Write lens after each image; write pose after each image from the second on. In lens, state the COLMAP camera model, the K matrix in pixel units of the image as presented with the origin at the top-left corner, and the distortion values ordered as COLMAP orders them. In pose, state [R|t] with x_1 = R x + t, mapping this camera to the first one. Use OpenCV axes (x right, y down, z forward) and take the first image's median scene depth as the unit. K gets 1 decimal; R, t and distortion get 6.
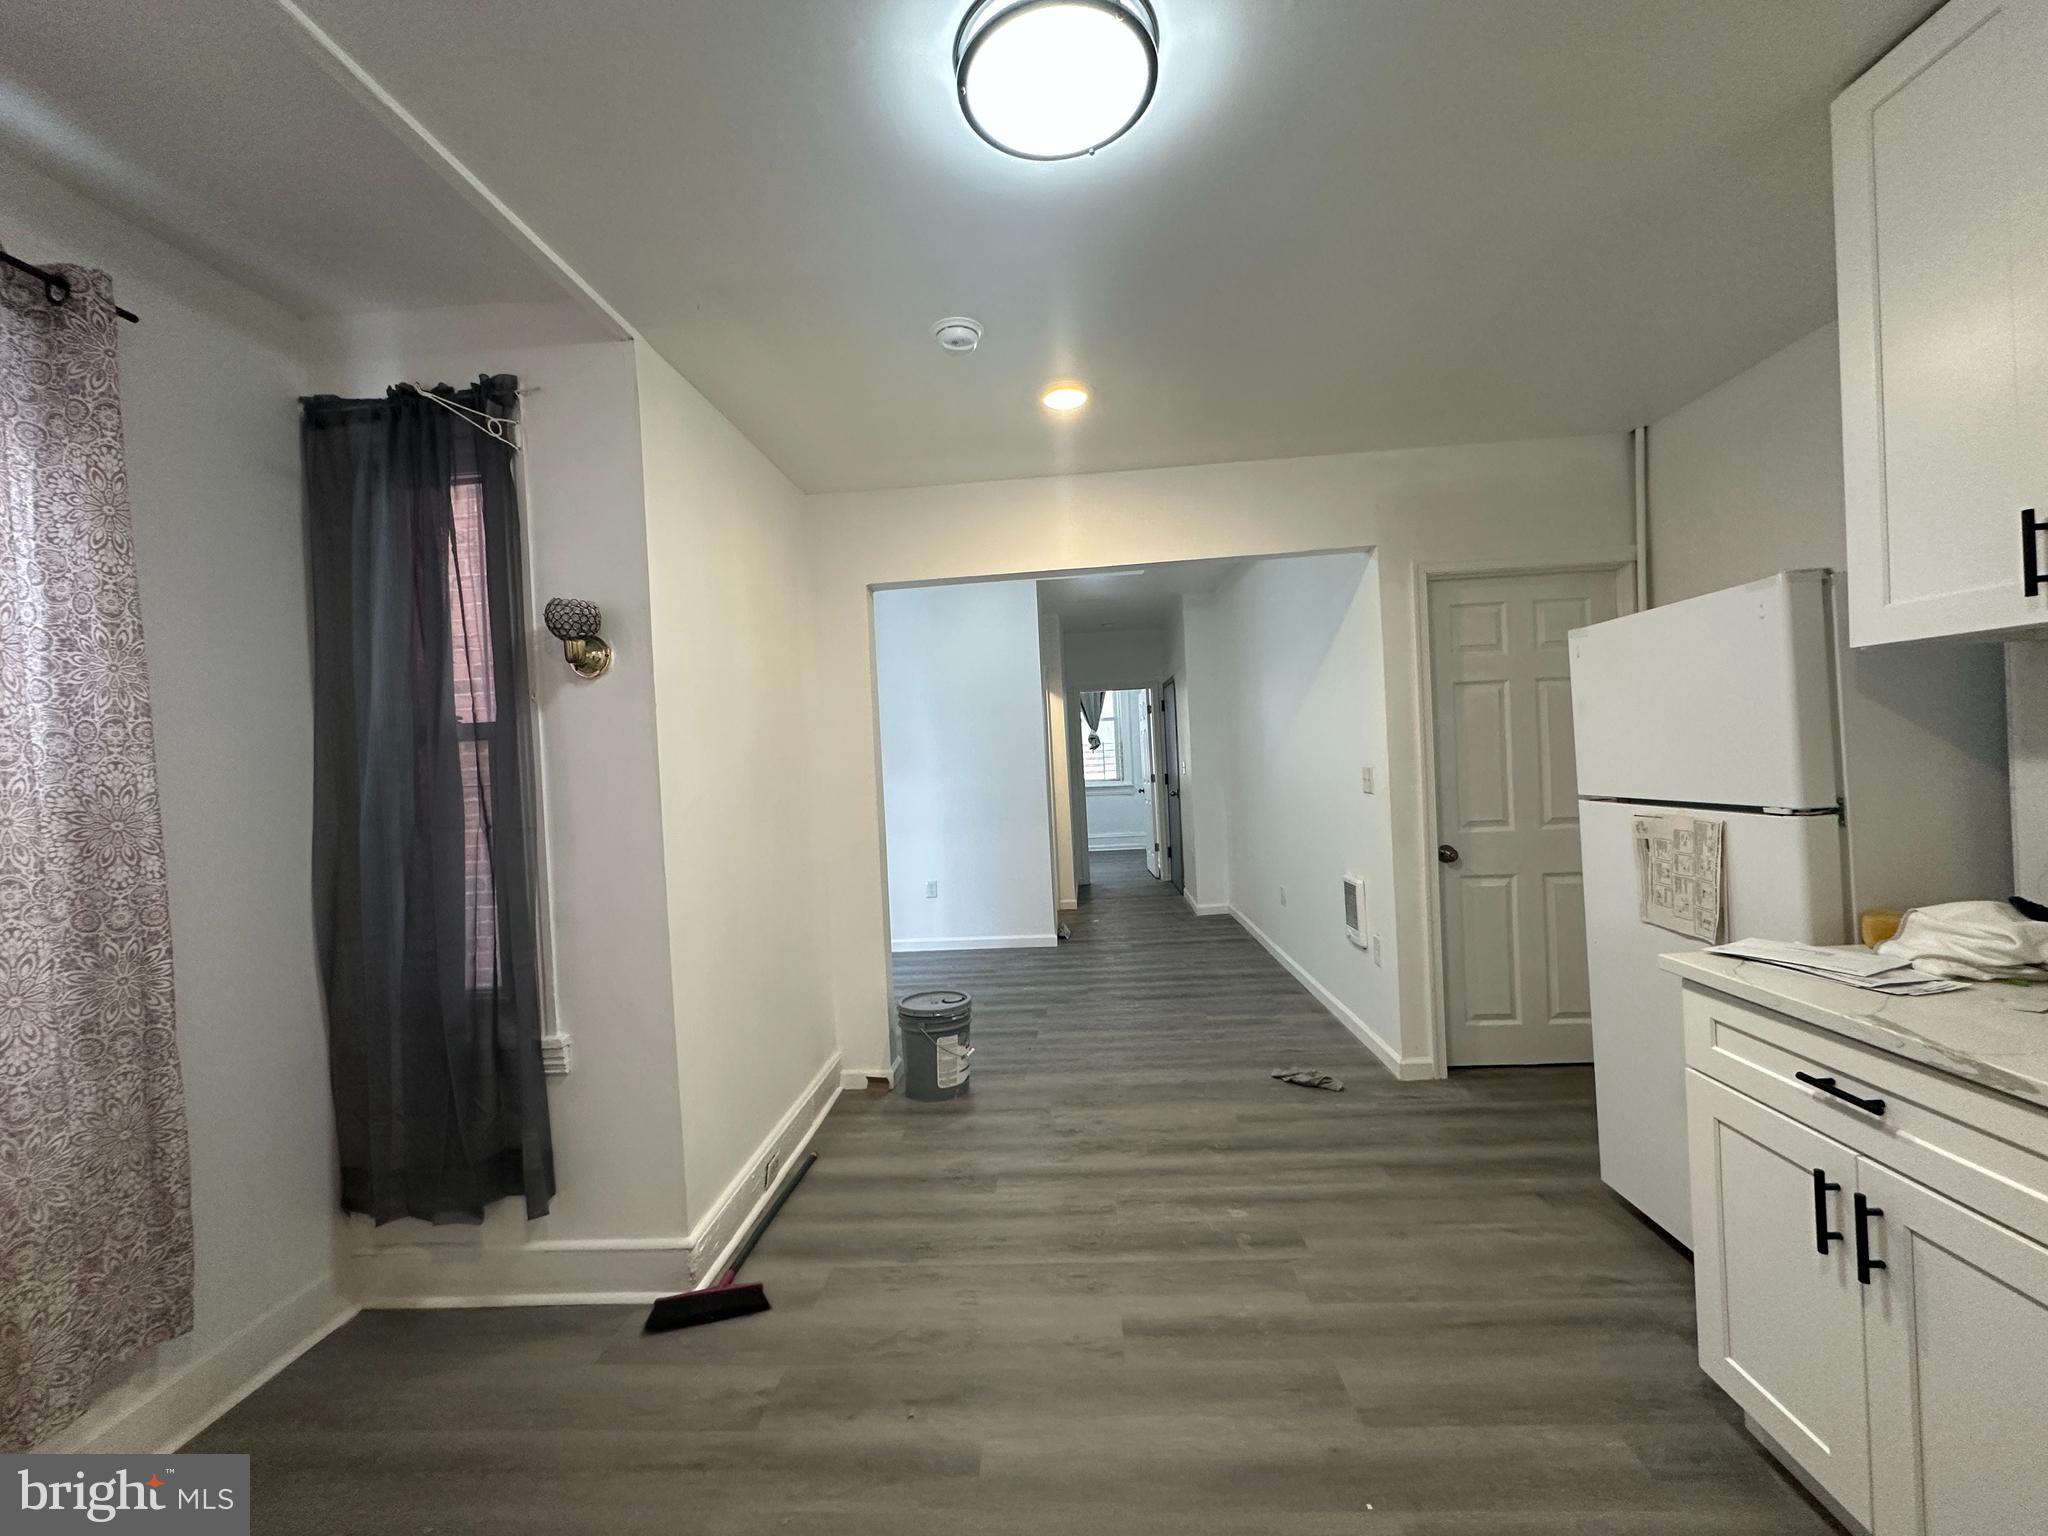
lens RADIAL K [[816.0, 0, 1025.6], [0, 816.0, 768.3], [0, 0, 1]] dist [0.001540, -0.000328]
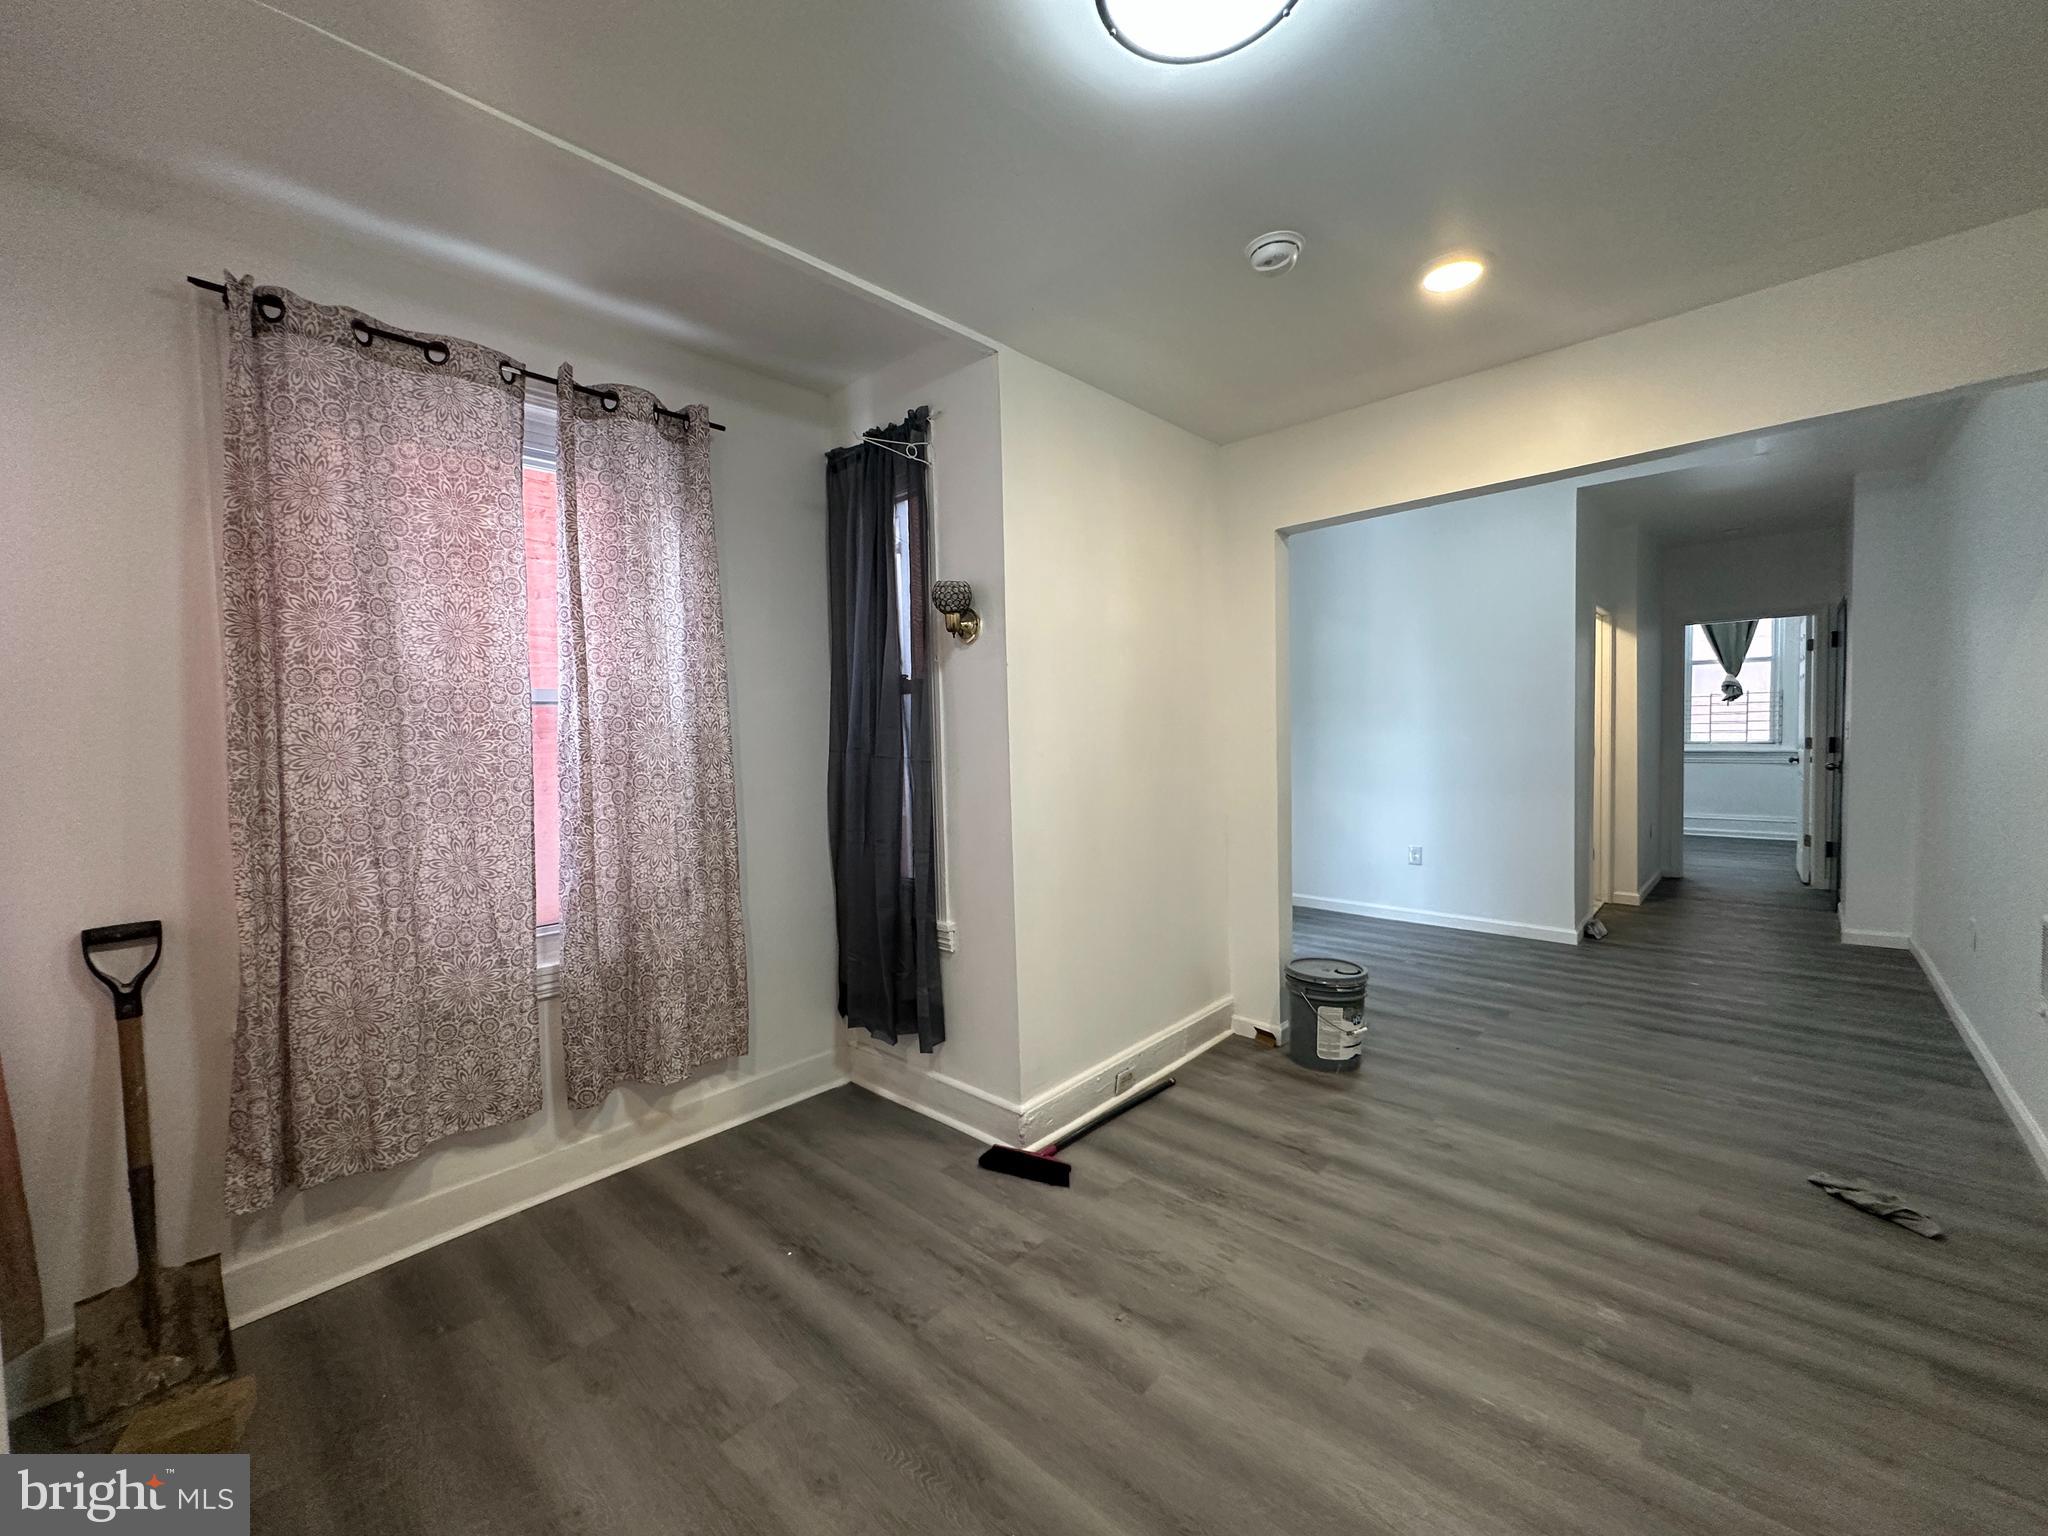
lens RADIAL K [[816.0, 0, 1022.0], [0, 816.0, 768.3], [0, 0, 1]] dist [0.001540, -0.000328]
pose [[0.772591, 0.062019, -0.631867, 0.152614], [-0.020836, 0.997158, 0.072397, -0.005922], [0.634562, -0.042768, 0.771688, 0.041500]]
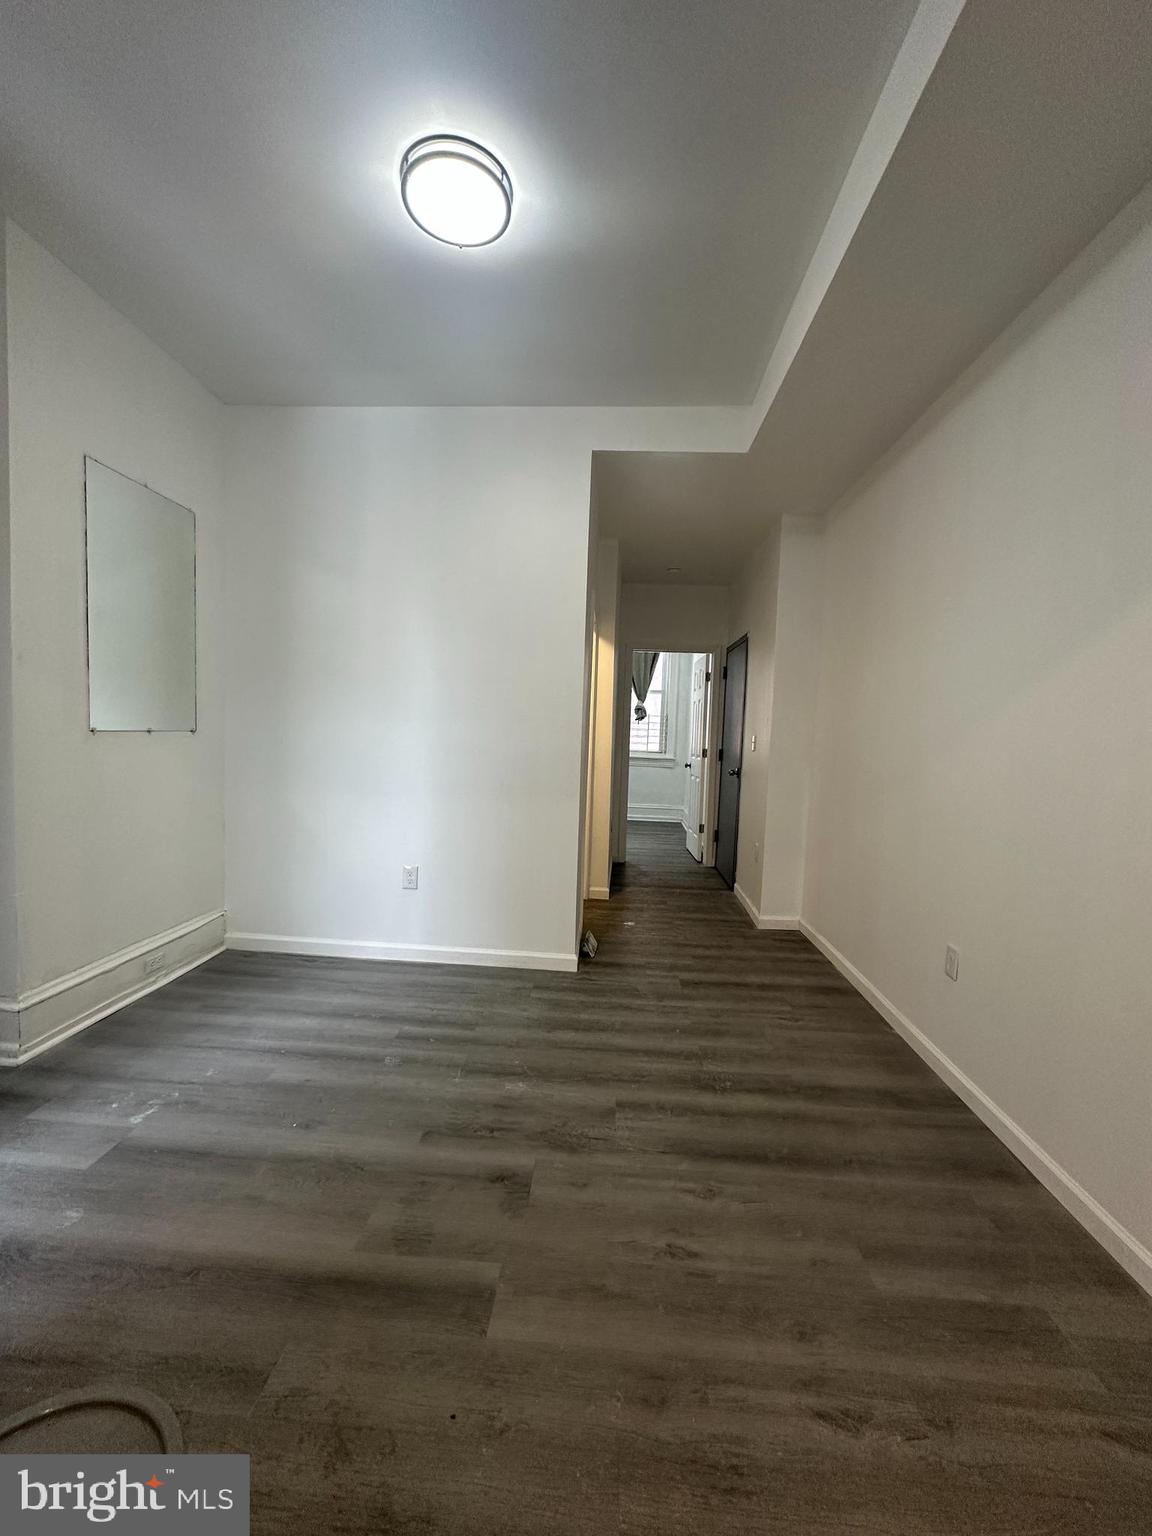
lens RADIAL K [[612.0, 0, 582.5], [0, 612.0, 769.9], [0, 0, 1]] dist [0.001540, -0.000328]
pose [[0.996355, 0.084991, 0.007245, 0.033292], [-0.085243, 0.995183, 0.048418, 0.018446], [-0.003095, -0.048860, 0.998801, 0.622055]]
